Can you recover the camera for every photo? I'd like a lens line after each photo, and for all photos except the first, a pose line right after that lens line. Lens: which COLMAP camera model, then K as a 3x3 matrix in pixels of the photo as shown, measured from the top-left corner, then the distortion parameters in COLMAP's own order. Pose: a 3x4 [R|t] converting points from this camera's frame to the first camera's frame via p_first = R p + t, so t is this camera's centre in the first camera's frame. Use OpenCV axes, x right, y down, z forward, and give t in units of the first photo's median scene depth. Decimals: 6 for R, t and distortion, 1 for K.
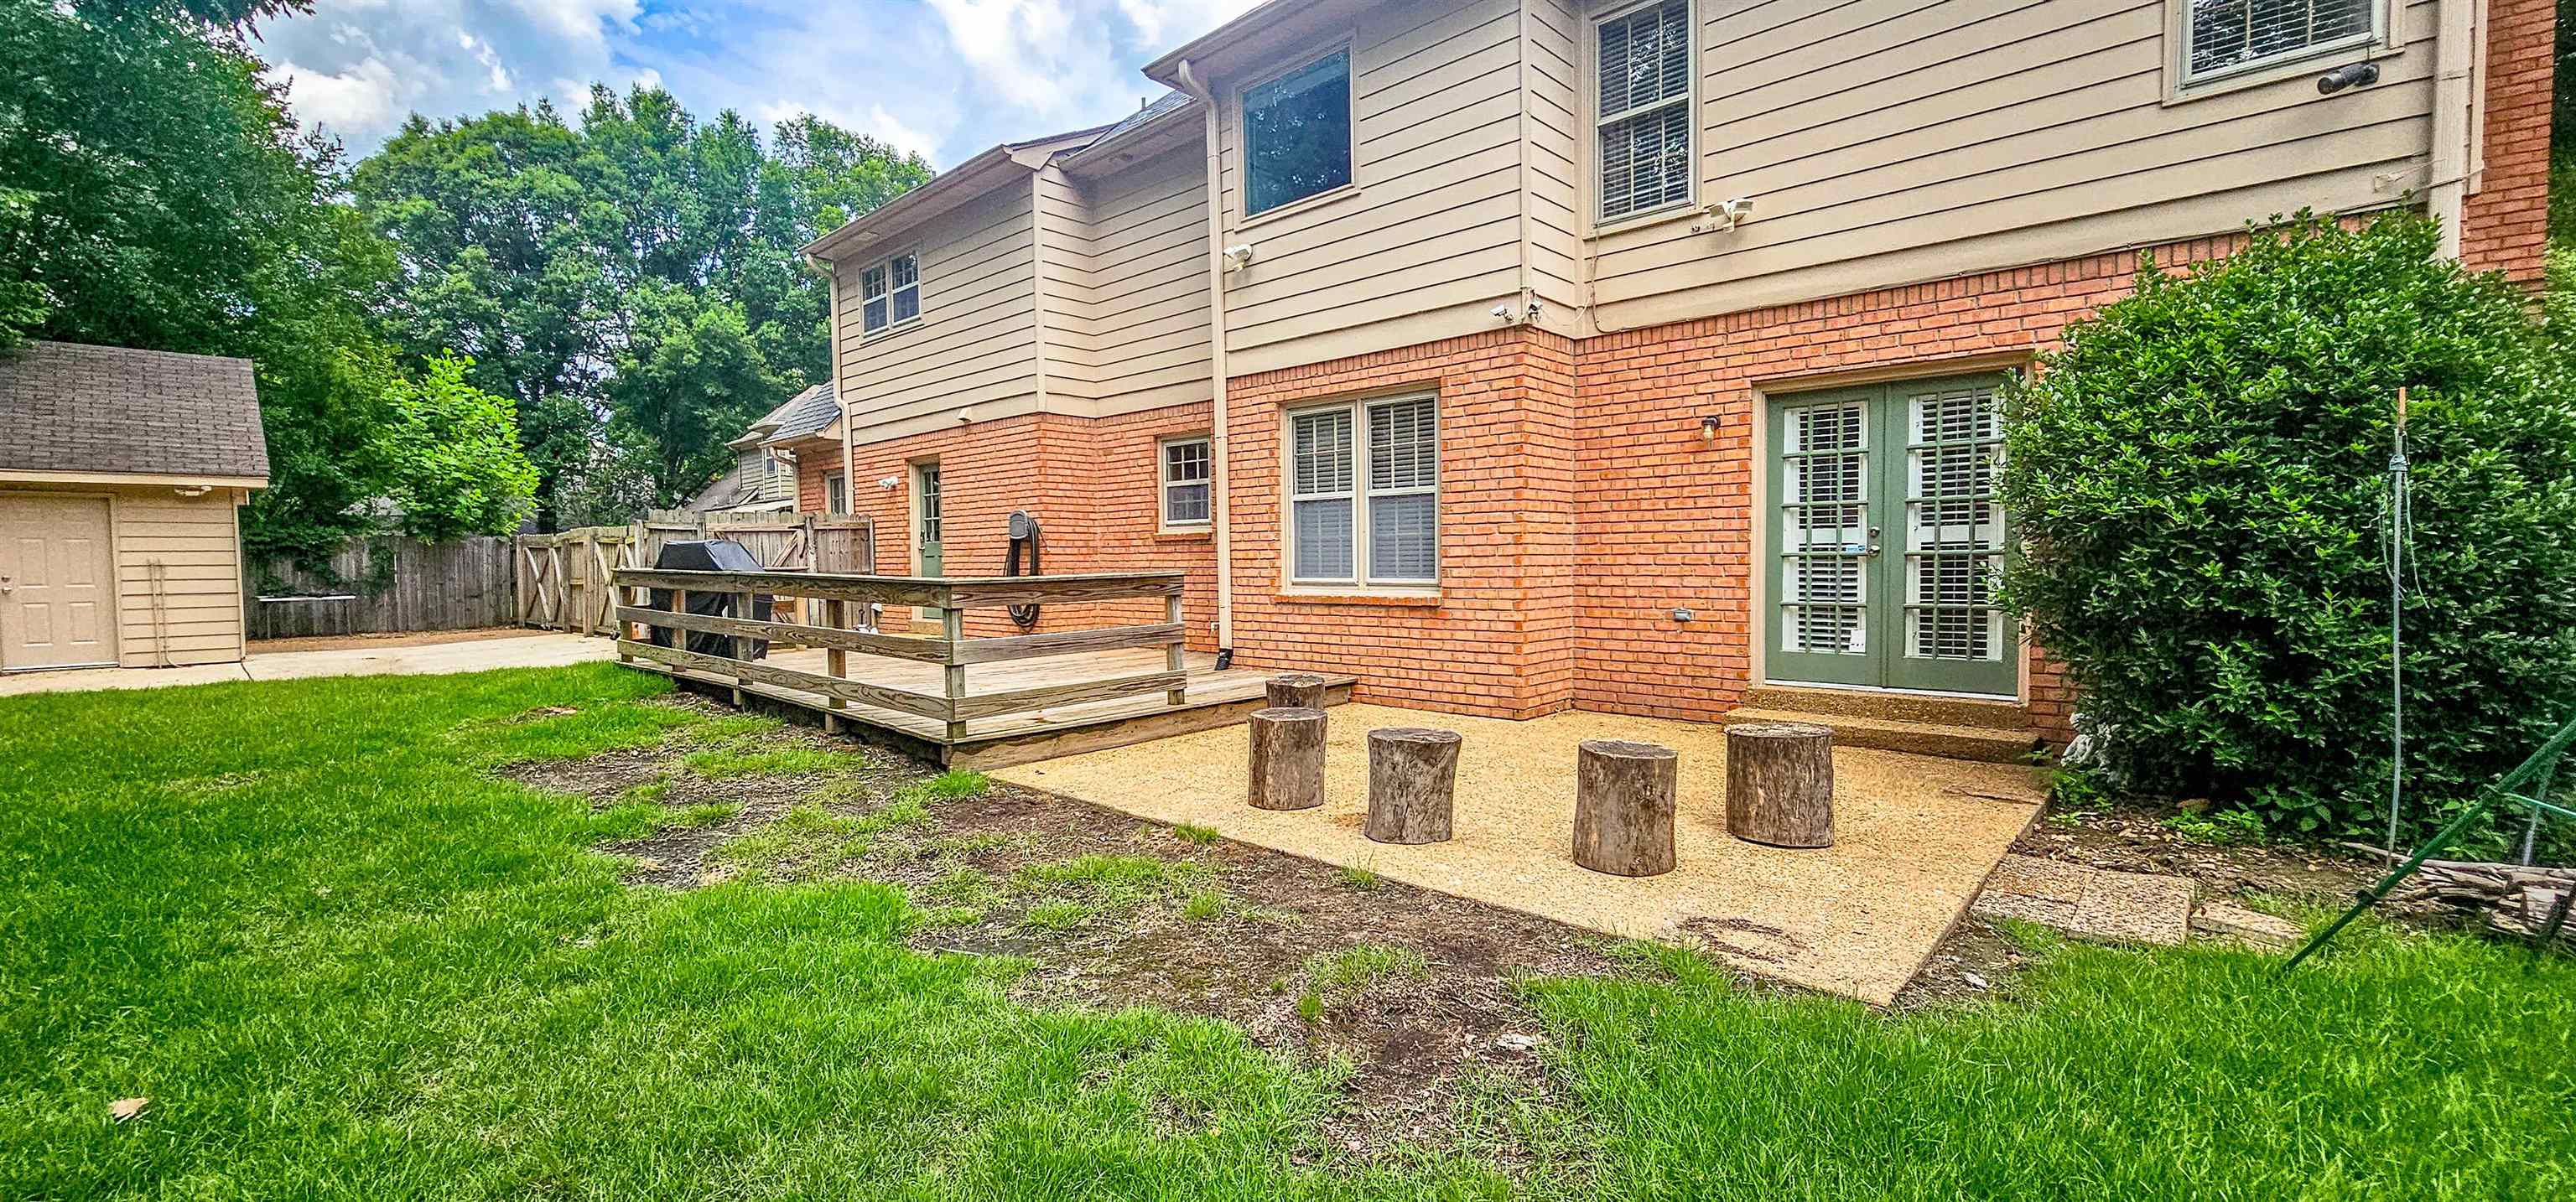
lens RADIAL K [[1056.6, 0, 1310.9], [0, 1056.6, 629.6], [0, 0, 1]] dist [-0.002697, 0.000345]
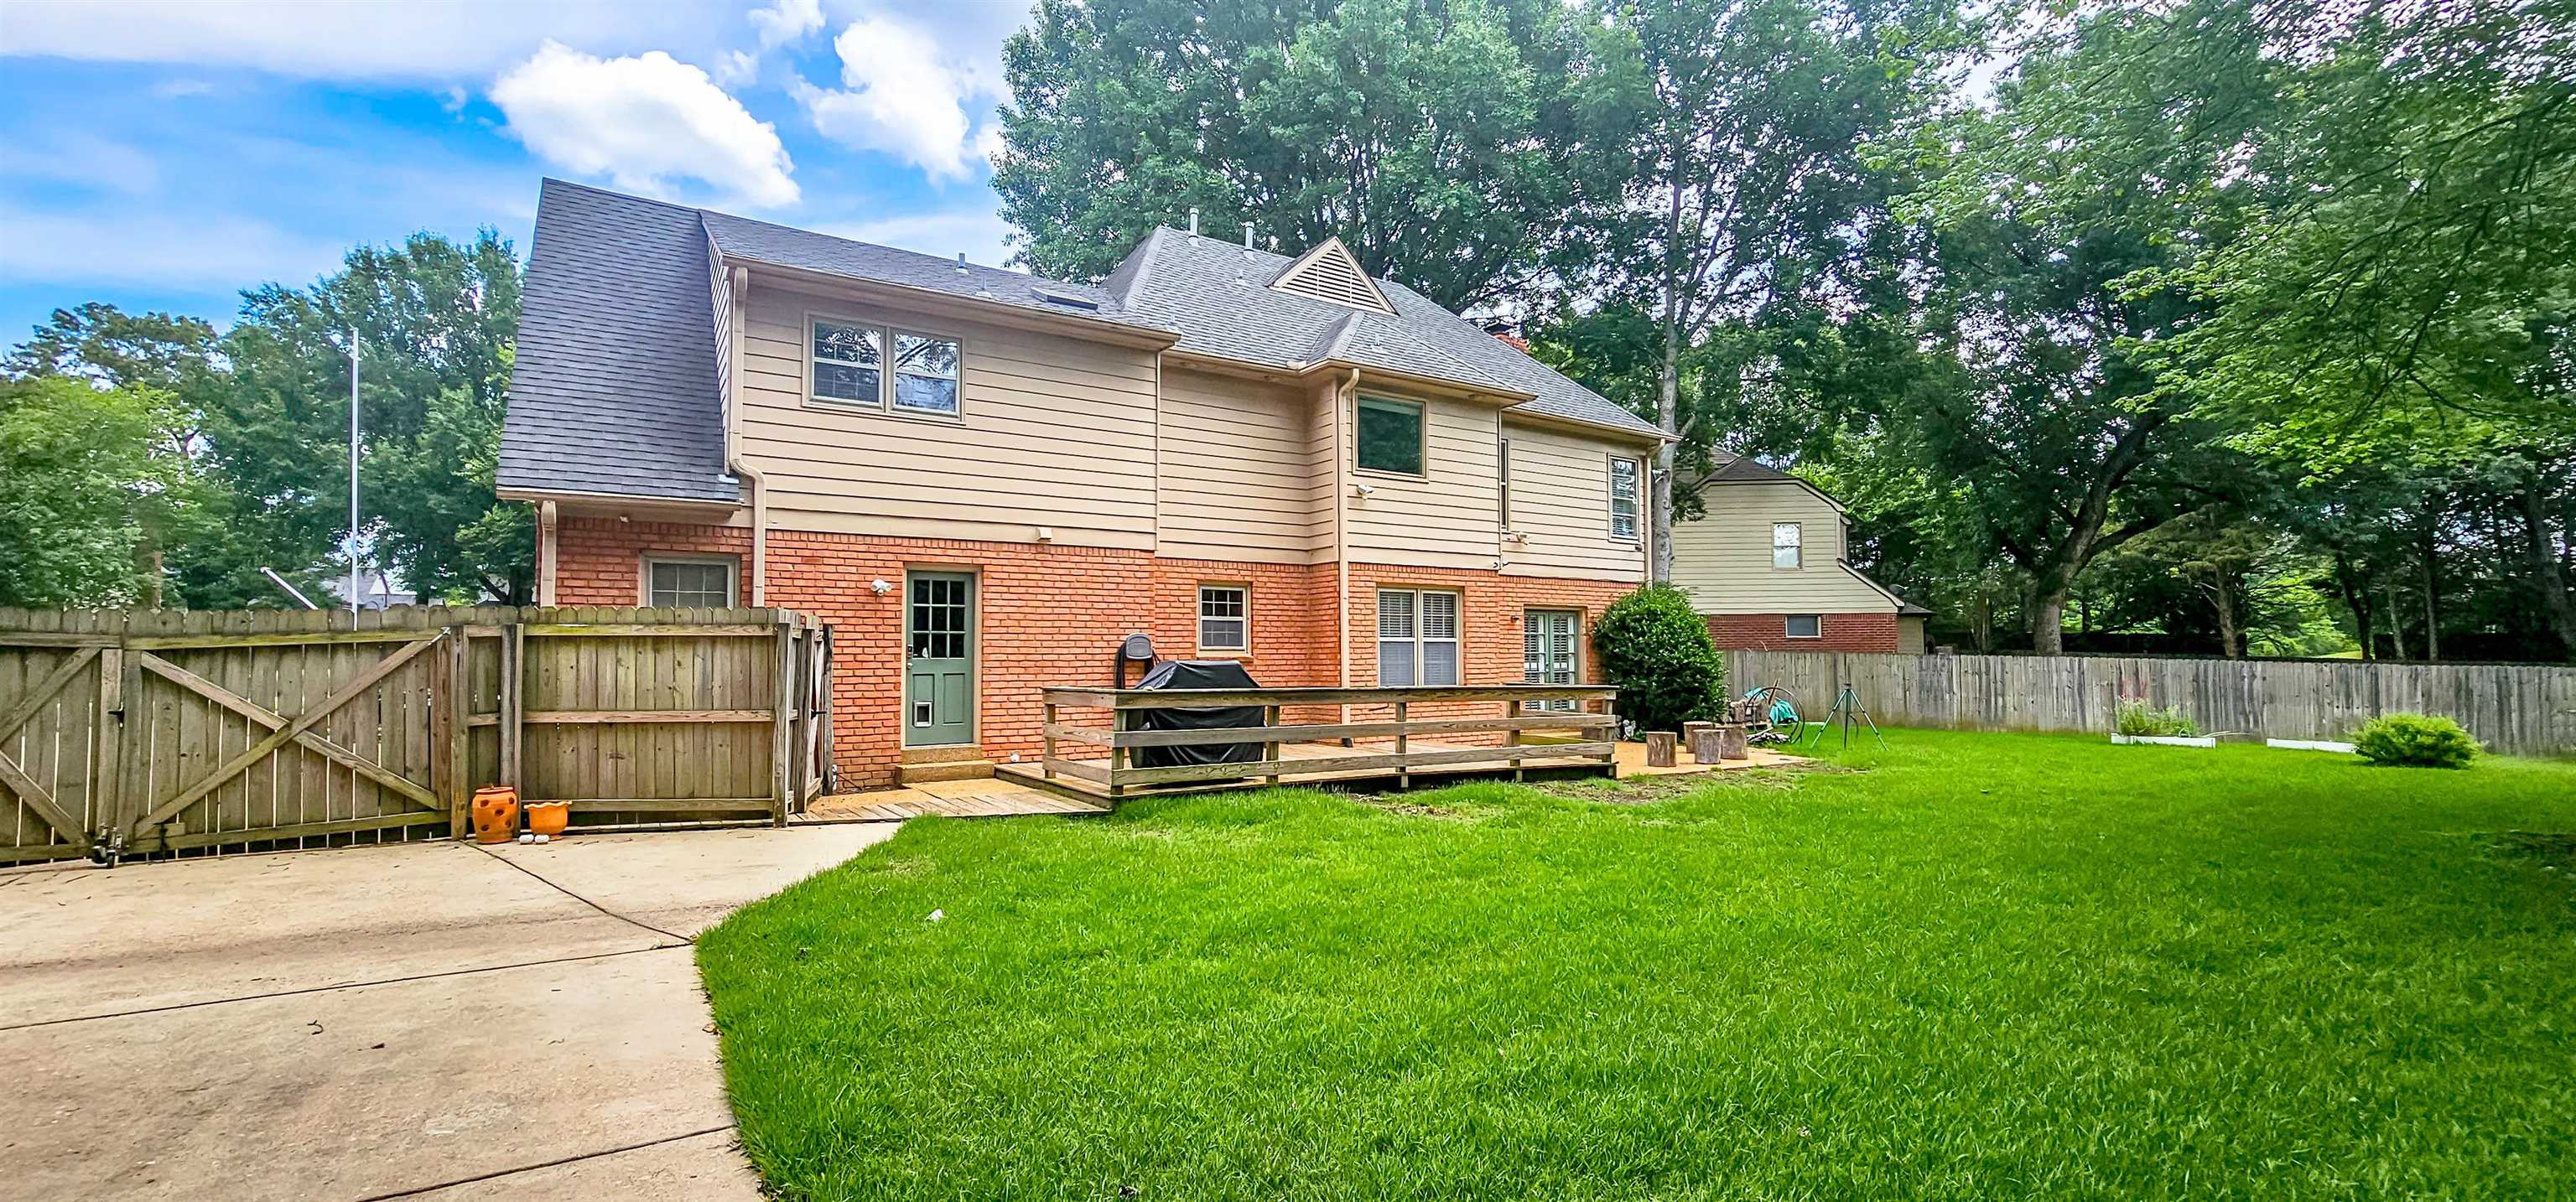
lens RADIAL K [[1056.6, 0, 1279.7], [0, 1056.6, 597.9], [0, 0, 1]] dist [-0.002697, 0.000345]
pose [[0.260410, 0.058045, 0.963752, -1.703491], [0.056890, 0.995534, -0.075331, -0.077920], [-0.963821, 0.074445, 0.255945, 0.740693]]
